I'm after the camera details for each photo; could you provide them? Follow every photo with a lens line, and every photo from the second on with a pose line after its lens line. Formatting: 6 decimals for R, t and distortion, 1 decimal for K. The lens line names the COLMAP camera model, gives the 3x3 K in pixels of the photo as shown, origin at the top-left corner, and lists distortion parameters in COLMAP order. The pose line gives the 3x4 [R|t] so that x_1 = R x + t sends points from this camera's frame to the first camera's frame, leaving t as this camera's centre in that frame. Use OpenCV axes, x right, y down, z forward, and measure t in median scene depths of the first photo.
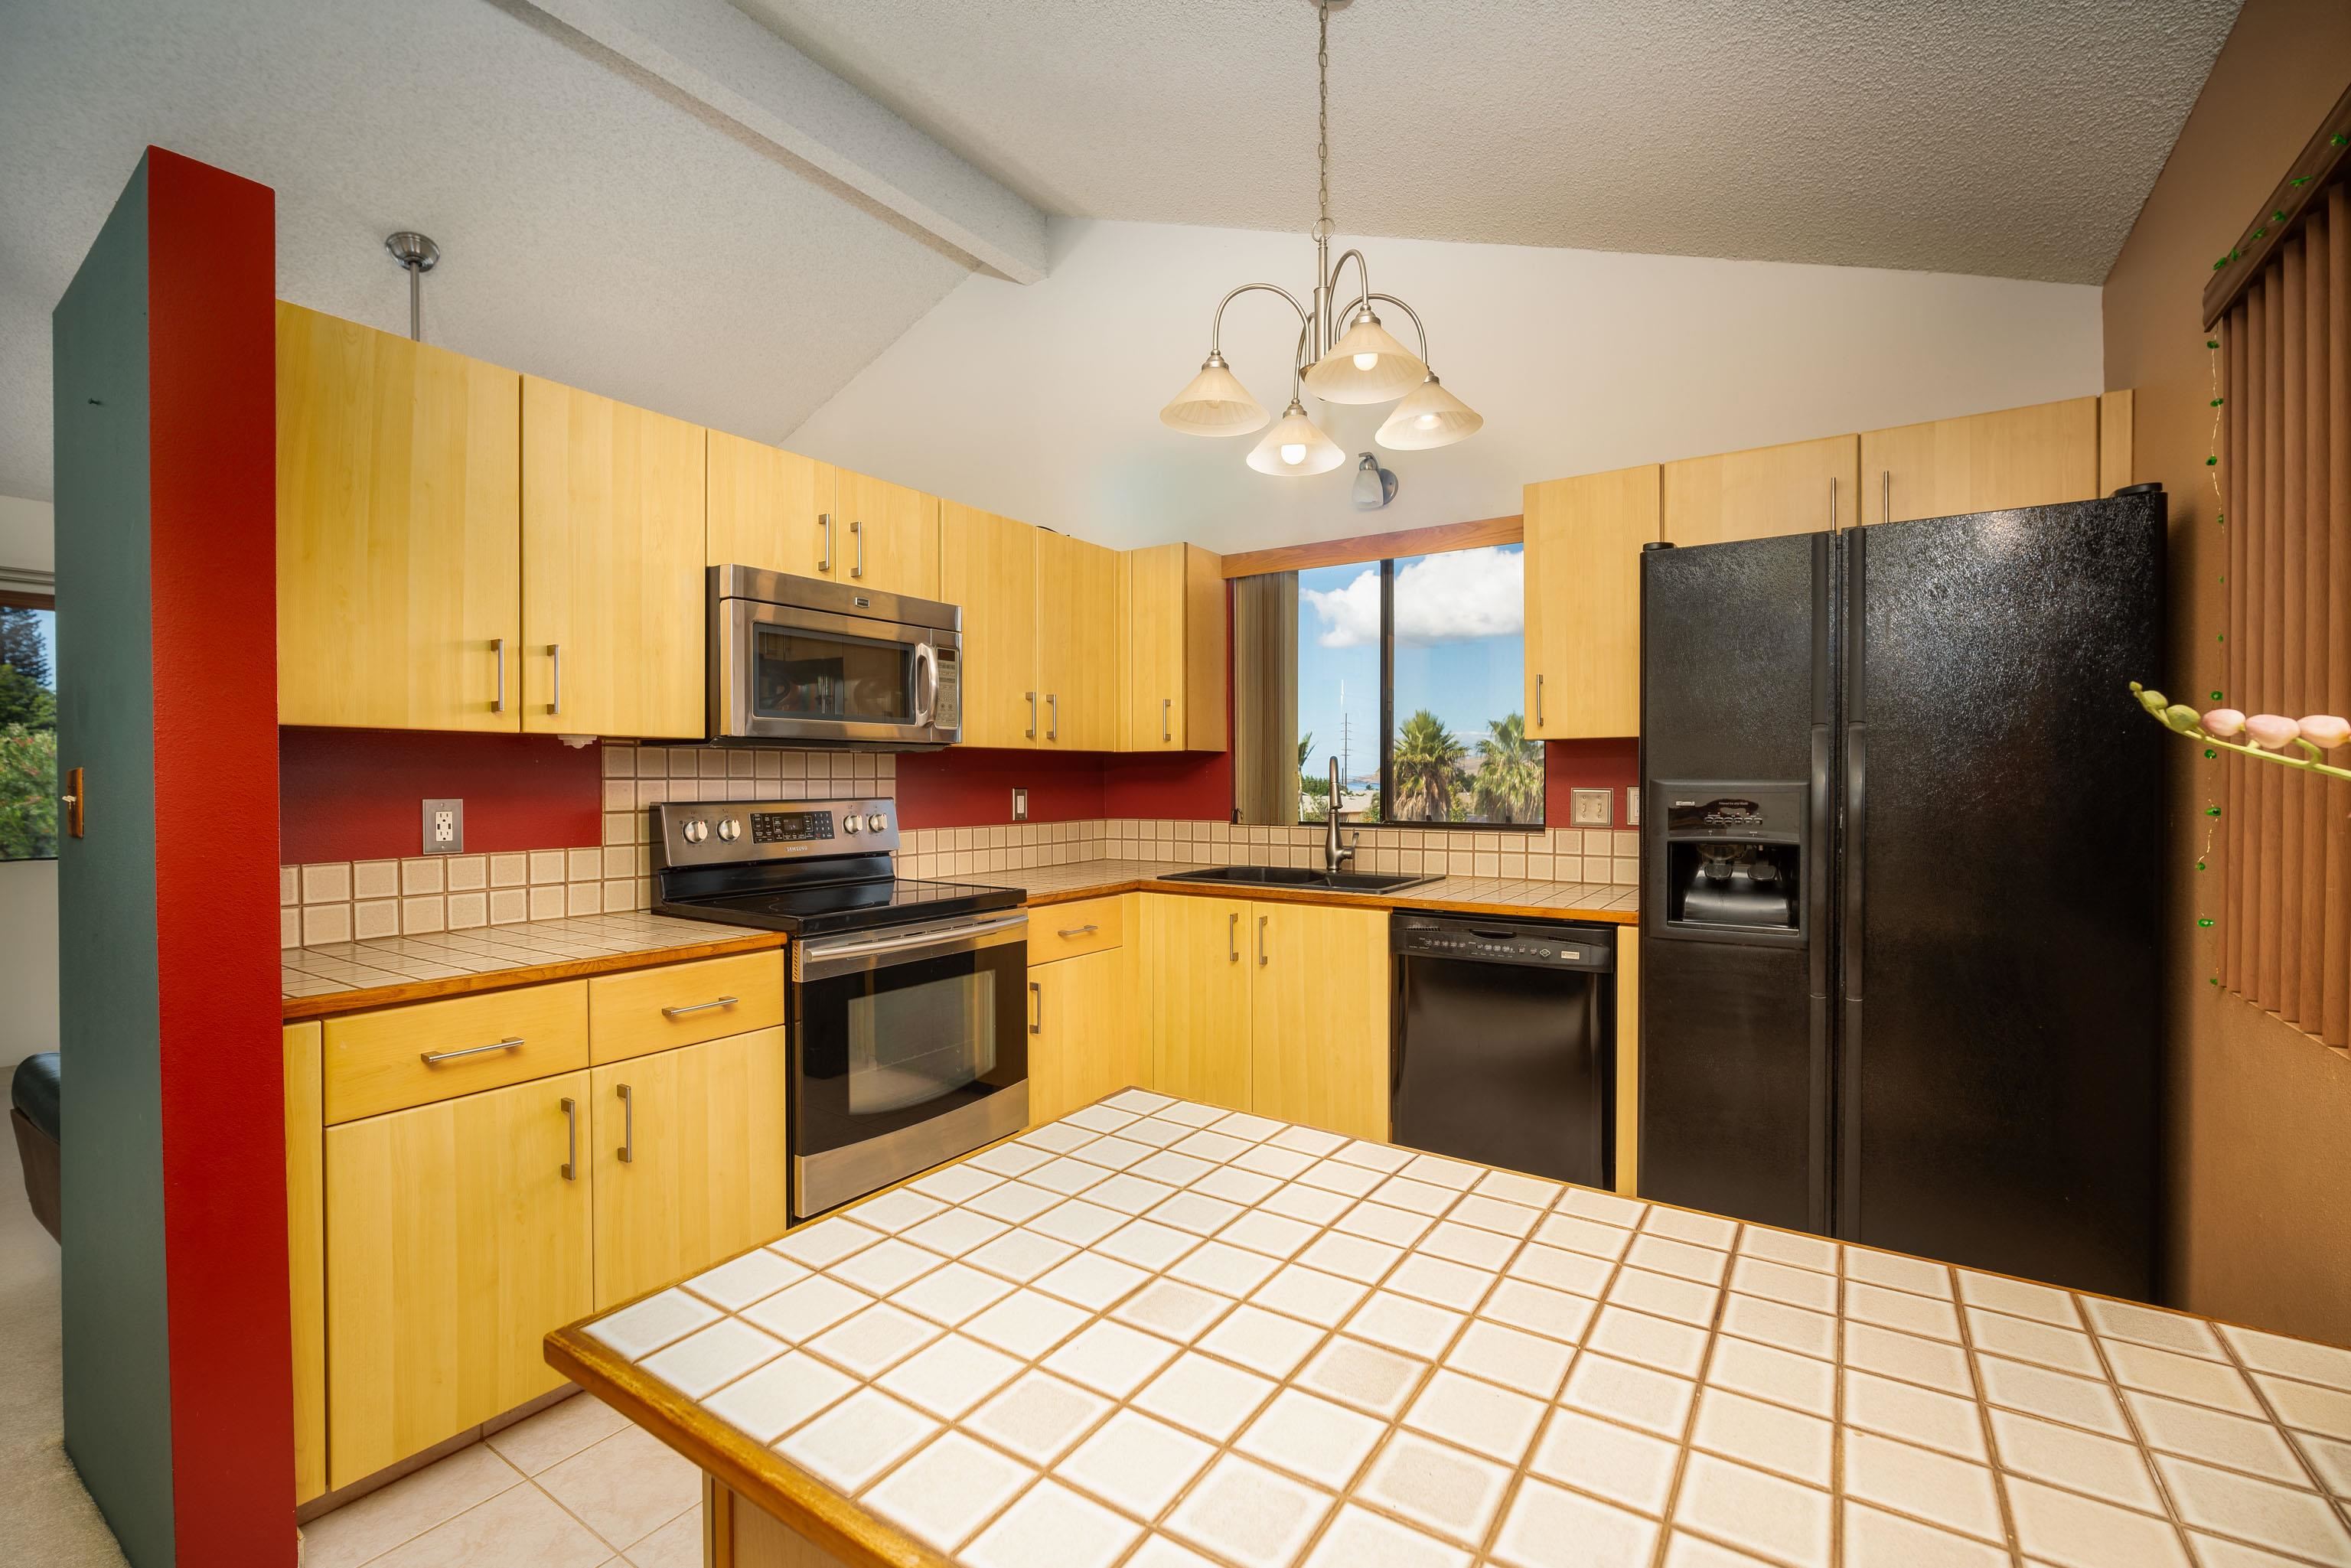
lens RADIAL K [[1019.2, 0, 1177.8], [0, 1019.2, 789.4], [0, 0, 1]] dist [-0.010875, 0.000654]
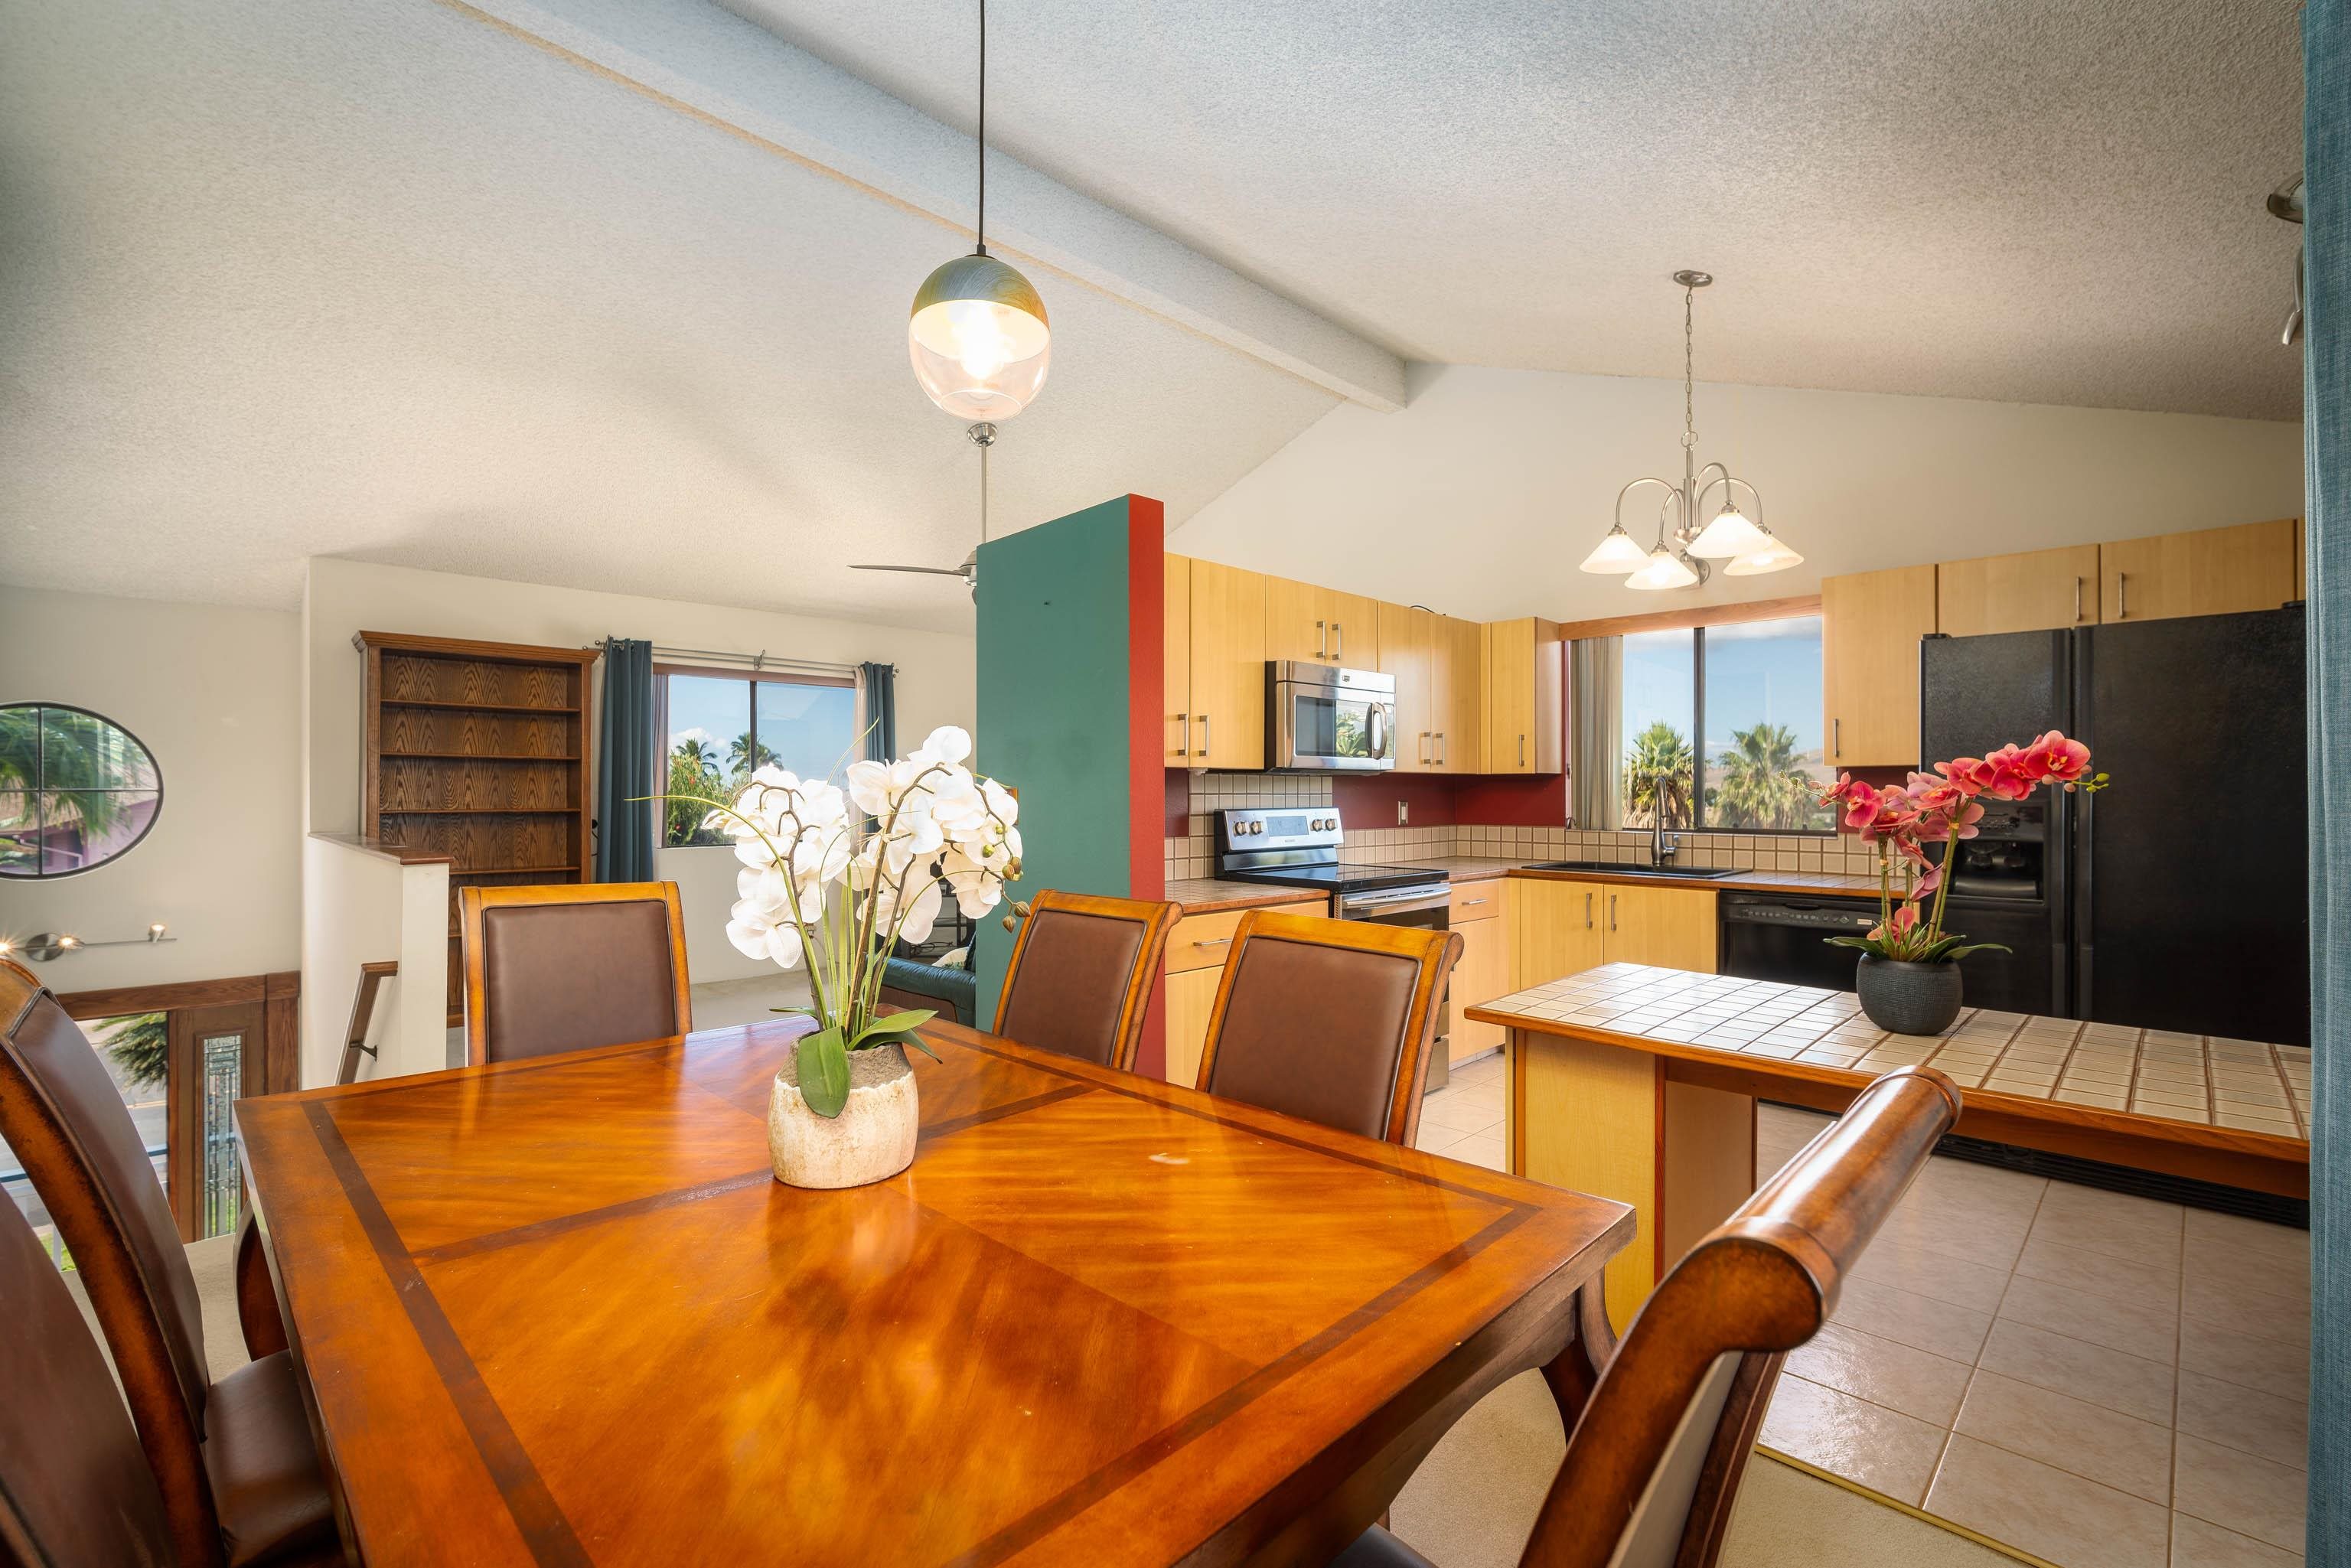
lens RADIAL K [[1019.2, 0, 1177.8], [0, 1019.2, 789.4], [0, 0, 1]] dist [-0.010875, 0.000654]
pose [[0.980112, 0.002572, -0.198427, -0.196825], [-0.004977, 0.999920, -0.011622, 0.000636], [0.198381, 0.012379, 0.980047, -0.416131]]
